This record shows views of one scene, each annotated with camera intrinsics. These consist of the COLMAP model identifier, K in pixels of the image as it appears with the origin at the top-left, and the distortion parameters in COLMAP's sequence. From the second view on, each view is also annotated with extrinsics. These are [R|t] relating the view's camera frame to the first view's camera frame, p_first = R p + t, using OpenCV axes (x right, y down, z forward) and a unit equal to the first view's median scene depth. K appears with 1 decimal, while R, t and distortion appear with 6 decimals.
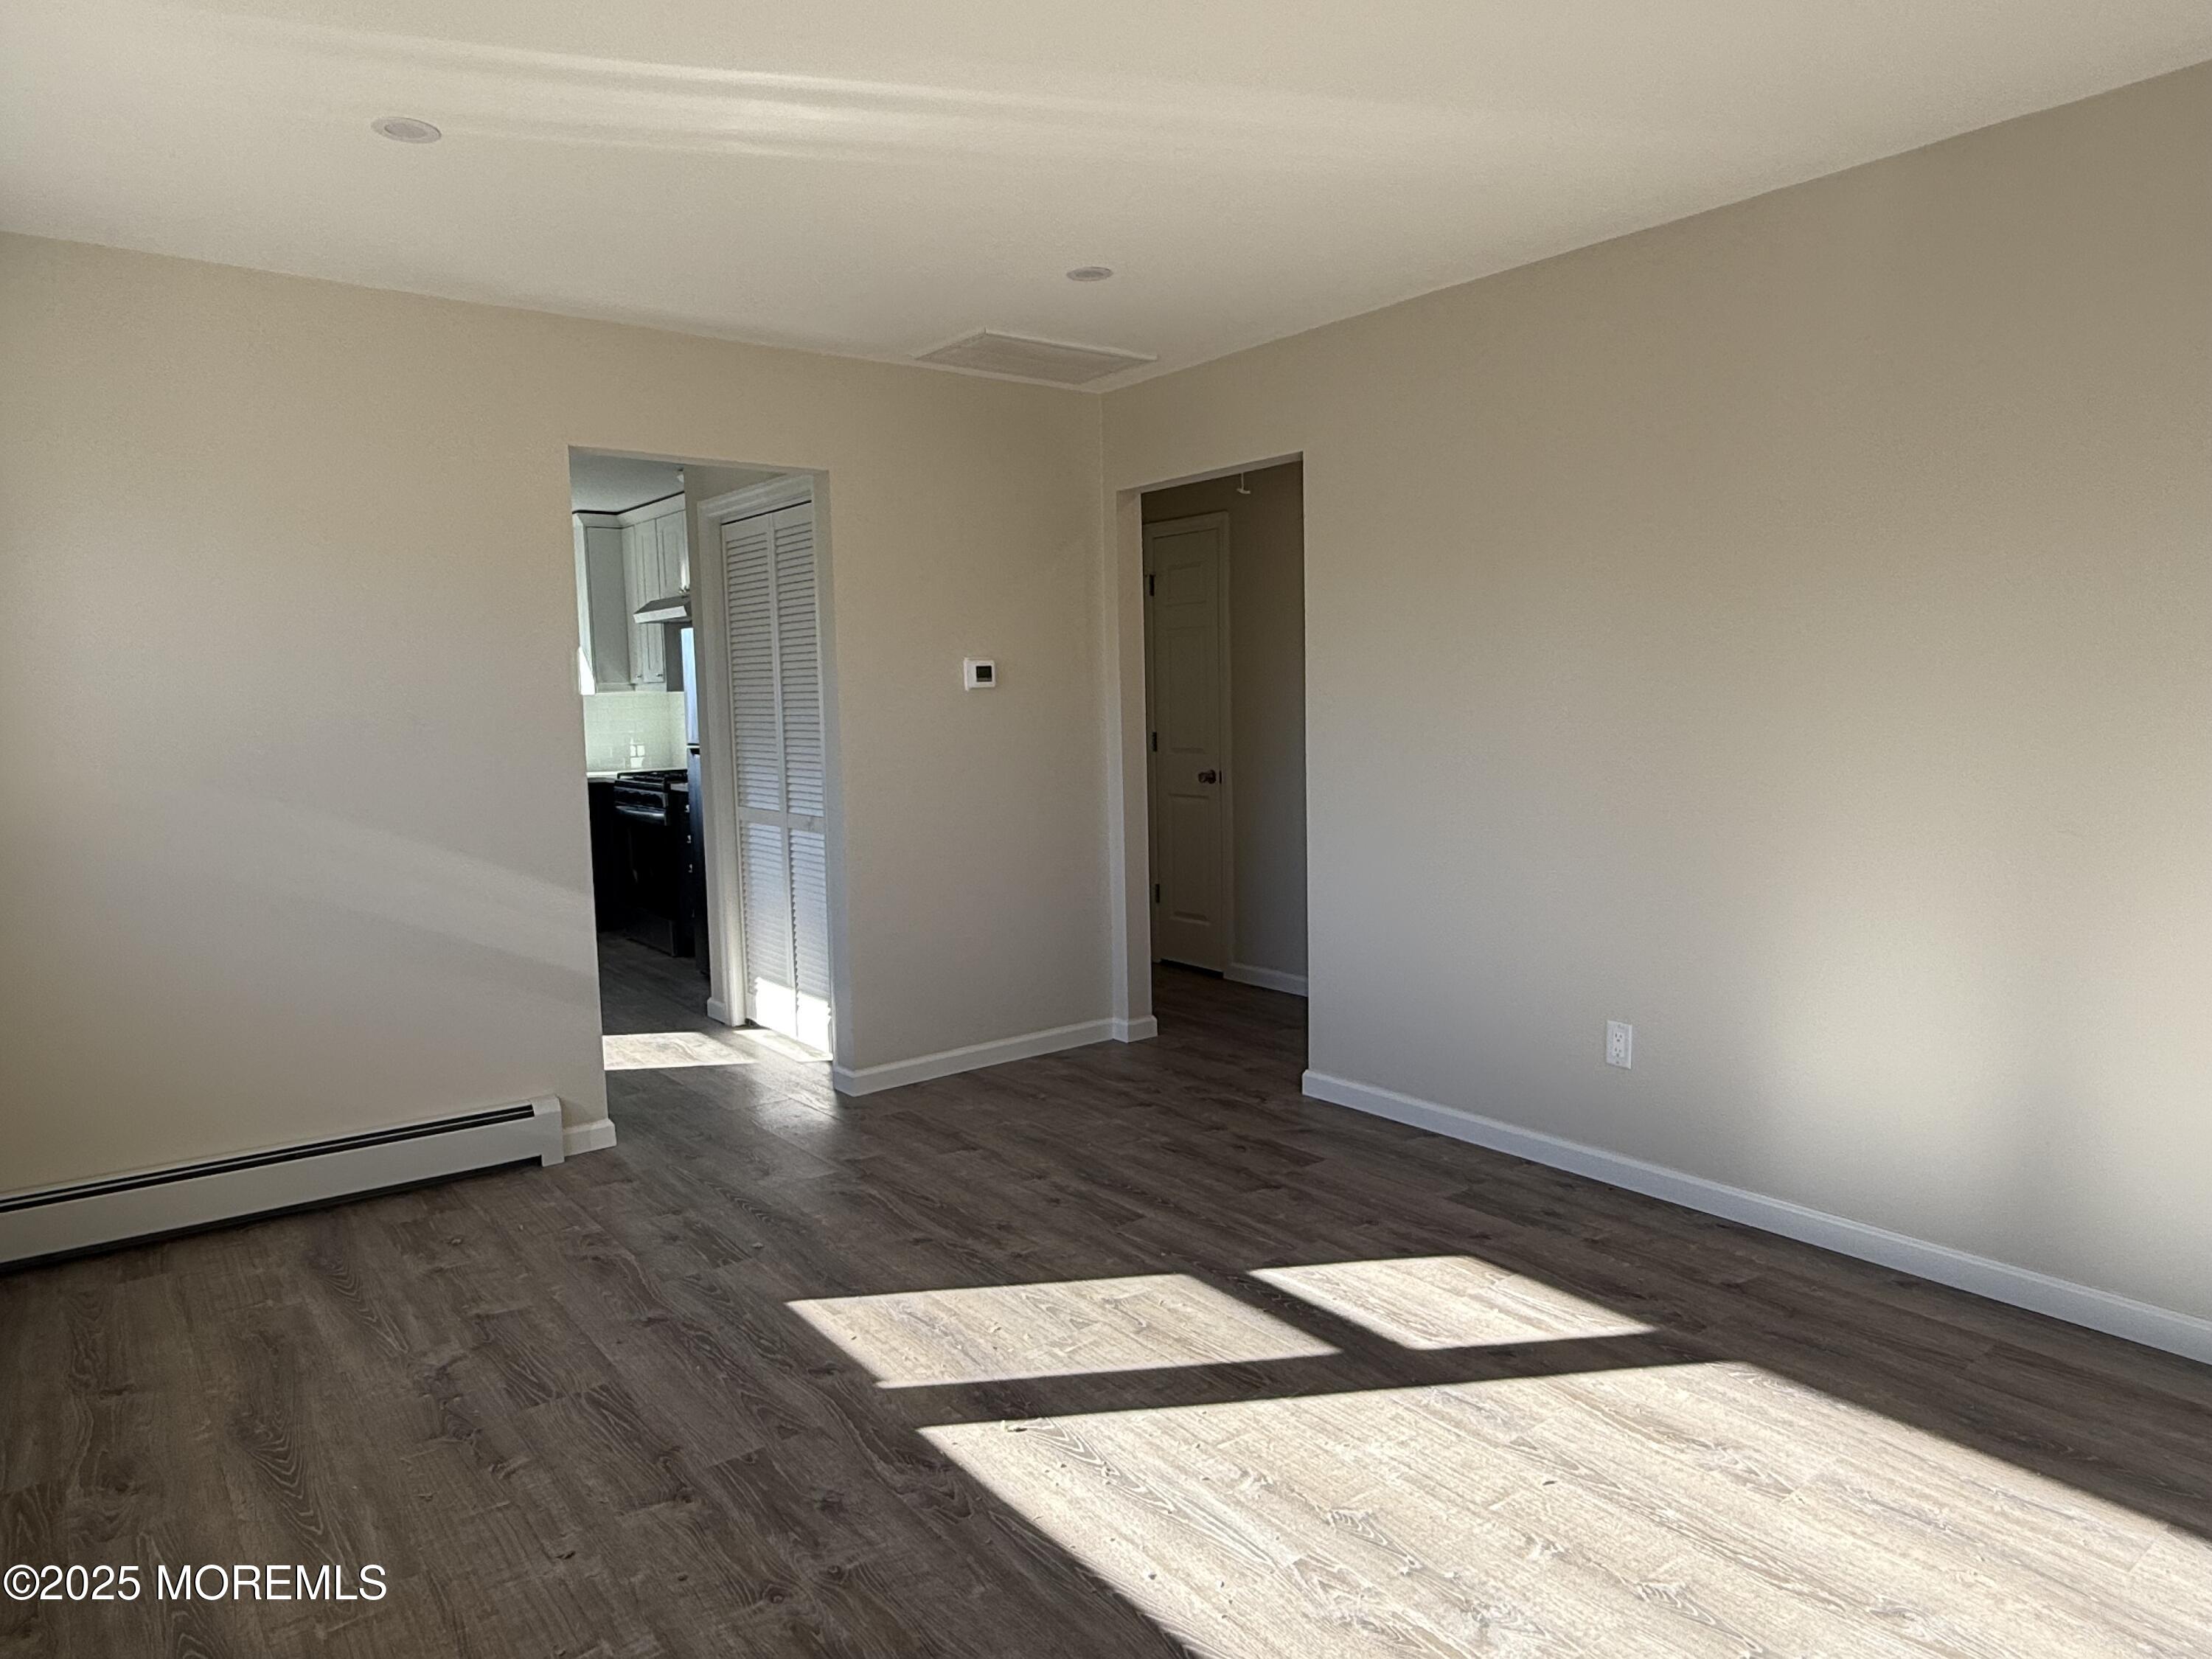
lens RADIAL K [[1367.1, 0, 1106.0], [0, 1367.1, 829.5], [0, 0, 1]] dist [-0.002705, 0.000980]
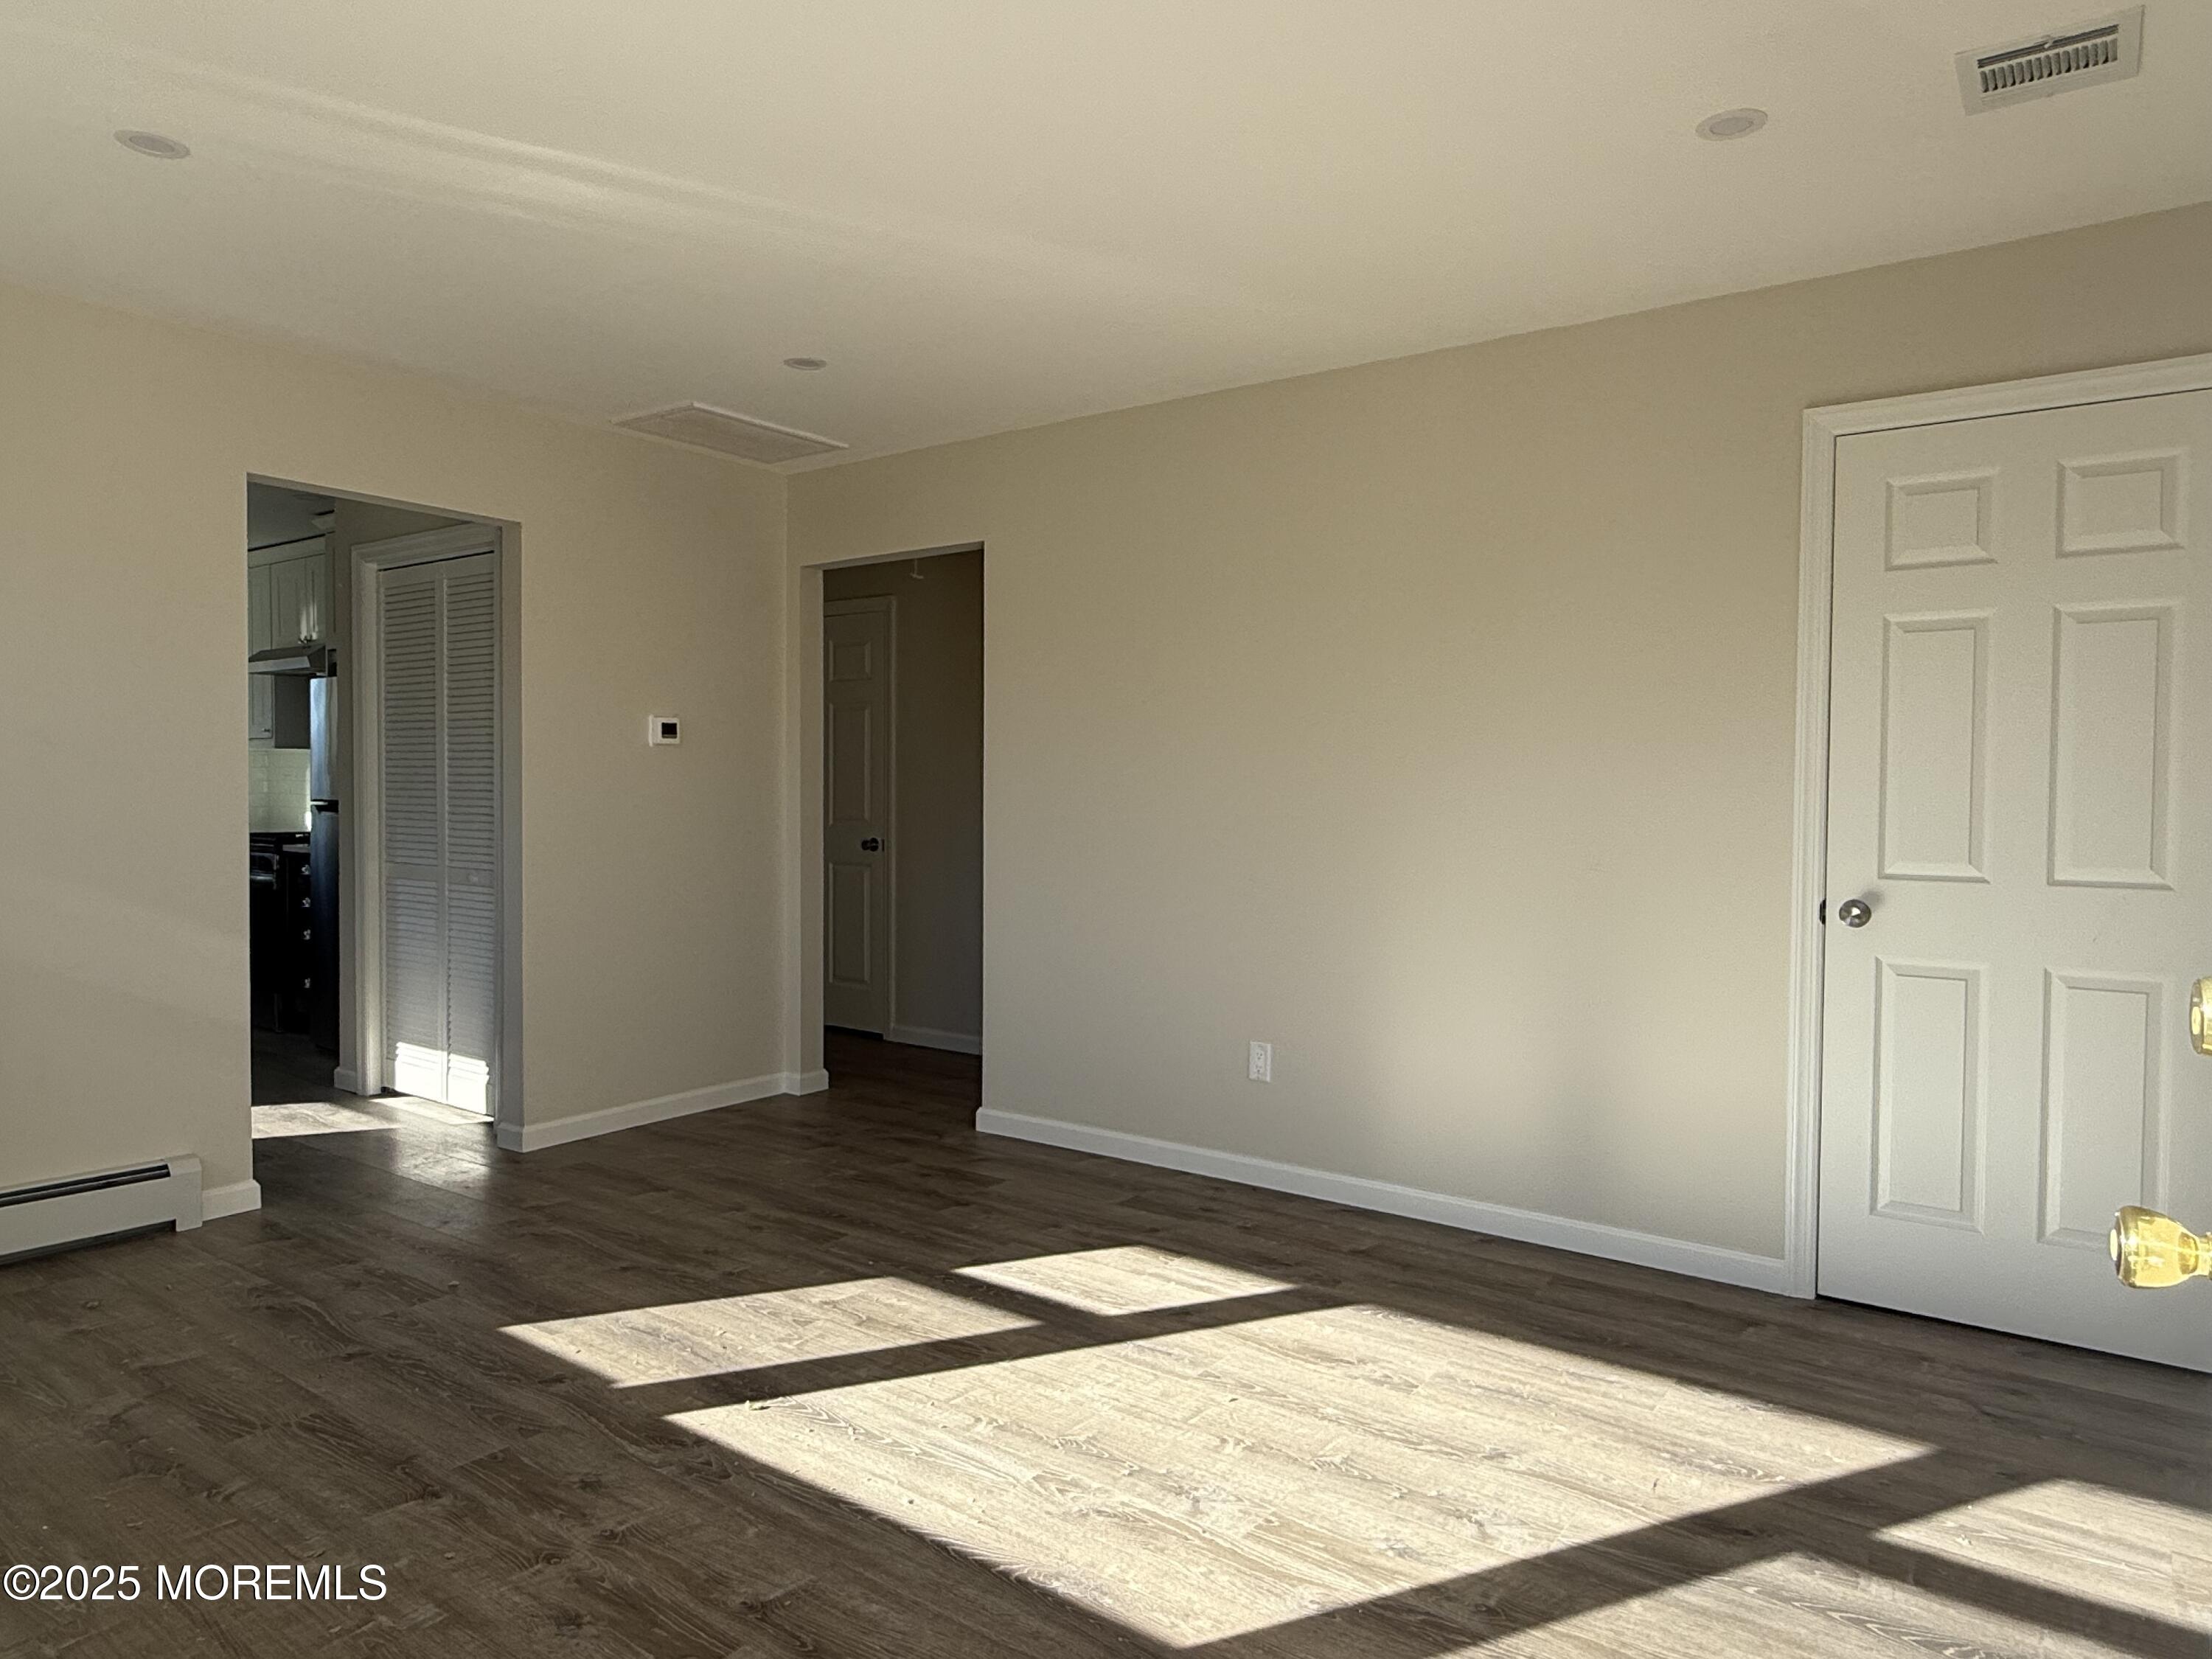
lens RADIAL K [[1367.1, 0, 1106.0], [0, 1367.1, 829.5], [0, 0, 1]] dist [-0.002705, 0.000980]
pose [[0.960006, 0.021115, 0.279181, -0.102331], [-0.000577, 0.997299, -0.073443, 0.060330], [-0.279978, 0.070345, 0.957426, -0.115240]]
